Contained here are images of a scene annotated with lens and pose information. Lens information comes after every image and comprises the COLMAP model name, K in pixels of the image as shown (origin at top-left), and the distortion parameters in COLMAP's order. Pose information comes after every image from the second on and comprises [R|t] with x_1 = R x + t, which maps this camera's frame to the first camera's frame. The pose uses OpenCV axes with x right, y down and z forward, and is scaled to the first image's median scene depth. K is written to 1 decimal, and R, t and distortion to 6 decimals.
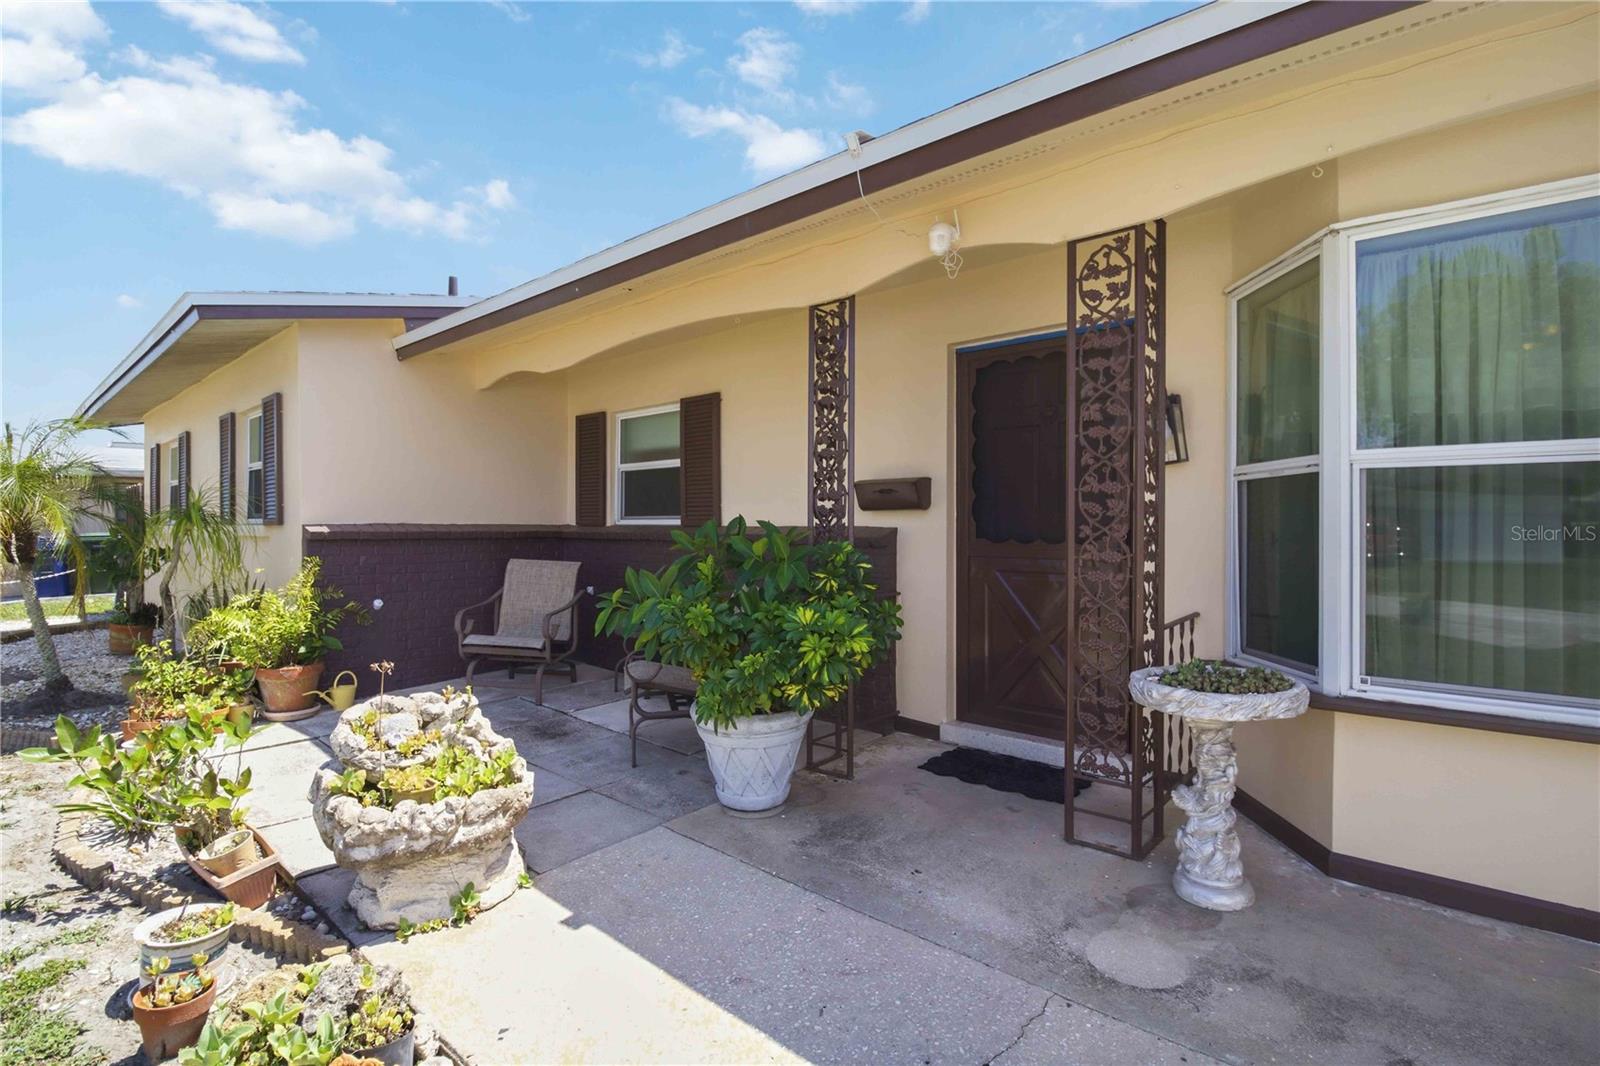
lens RADIAL K [[753.2, 0, 807.0], [0, 753.2, 532.7], [0, 0, 1]] dist [-0.001254, -0.012981]
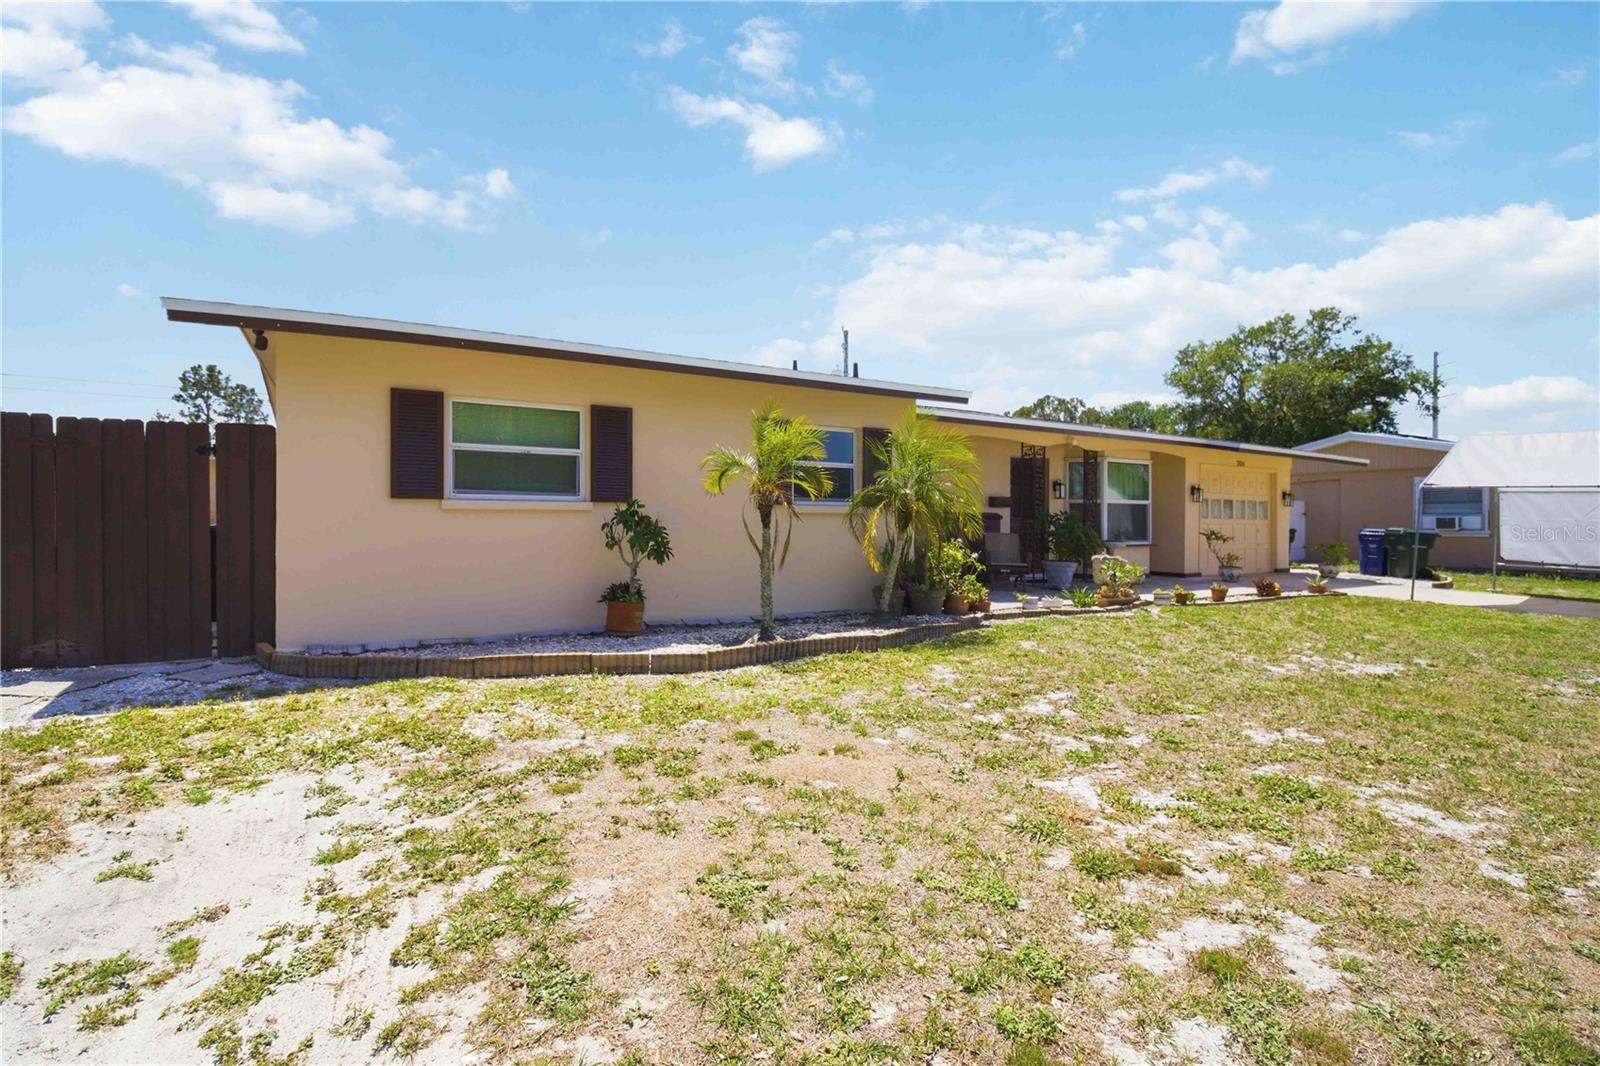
lens RADIAL K [[775.5, 0, 817.1], [0, 775.5, 526.5], [0, 0, 1]] dist [0.001114, 0.000186]
pose [[0.281805, -0.002440, 0.959468, -4.211420], [0.007726, 0.999970, 0.000273, 0.054201], [-0.959440, 0.007336, 0.281816, 1.149166]]
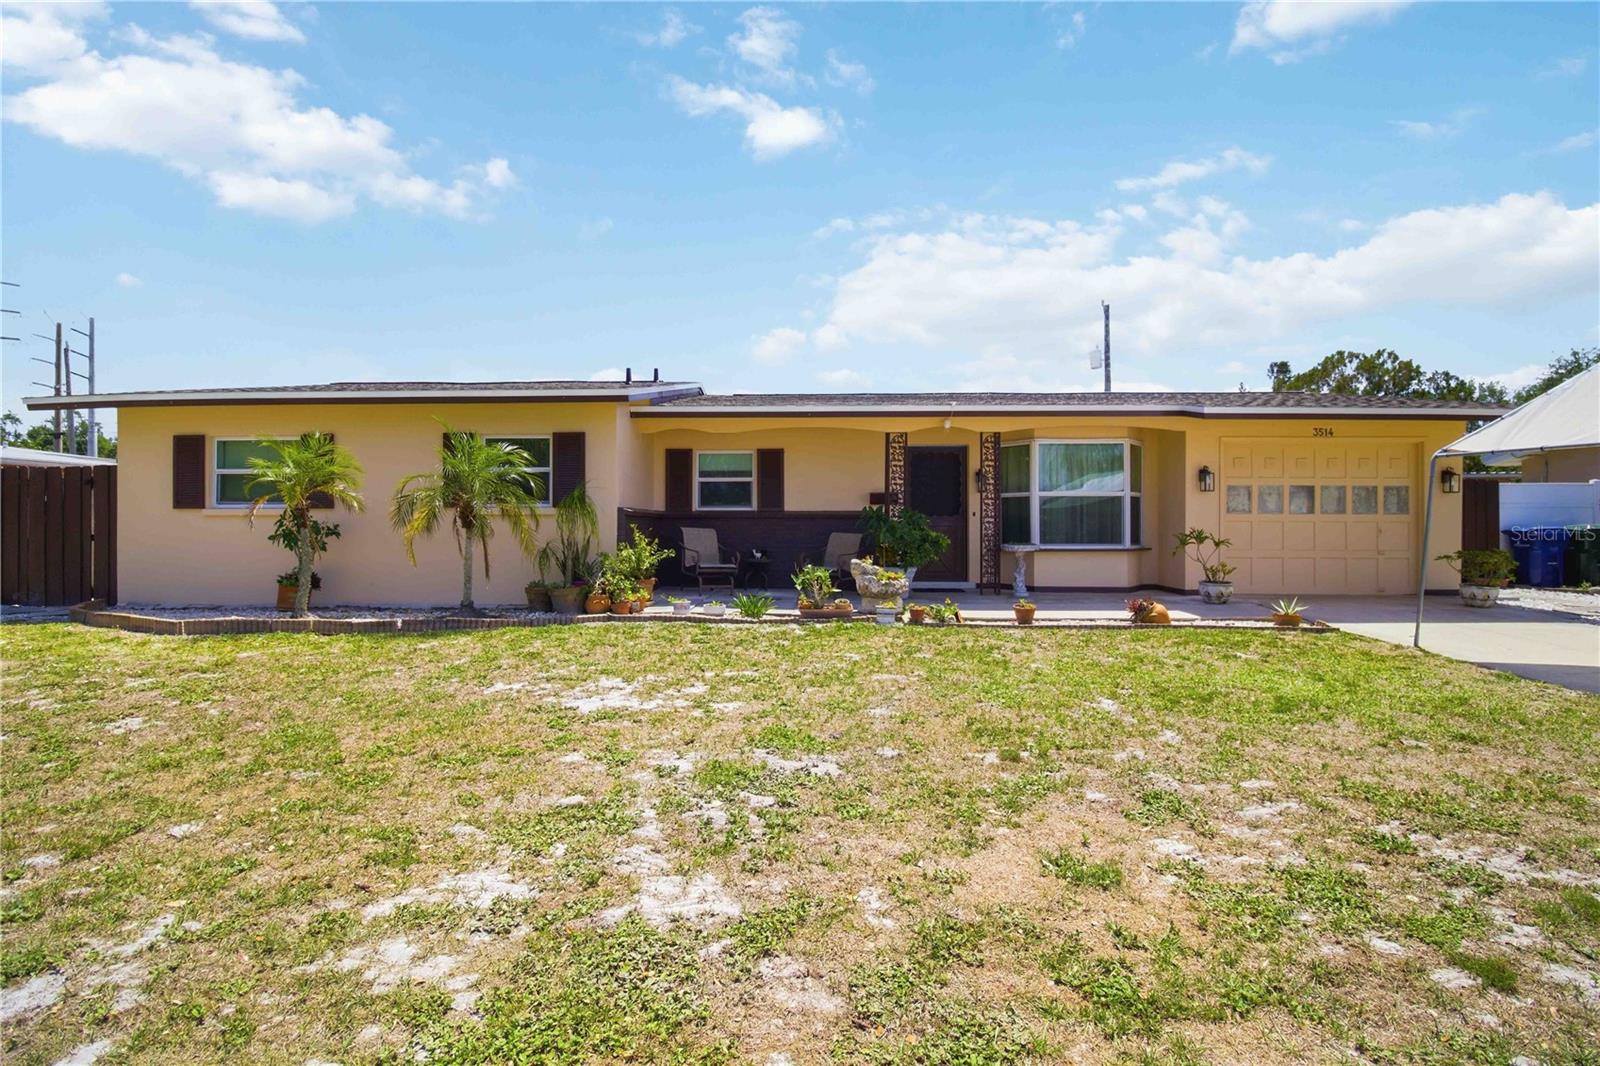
lens RADIAL K [[748.1, 0, 804.9], [0, 748.1, 529.3], [0, 0, 1]] dist [-0.000445, -0.000327]
pose [[0.768733, -0.005265, 0.639548, -2.466484], [0.008802, 0.999959, -0.002348, 0.084601], [-0.639510, 0.007435, 0.768747, -1.173467]]
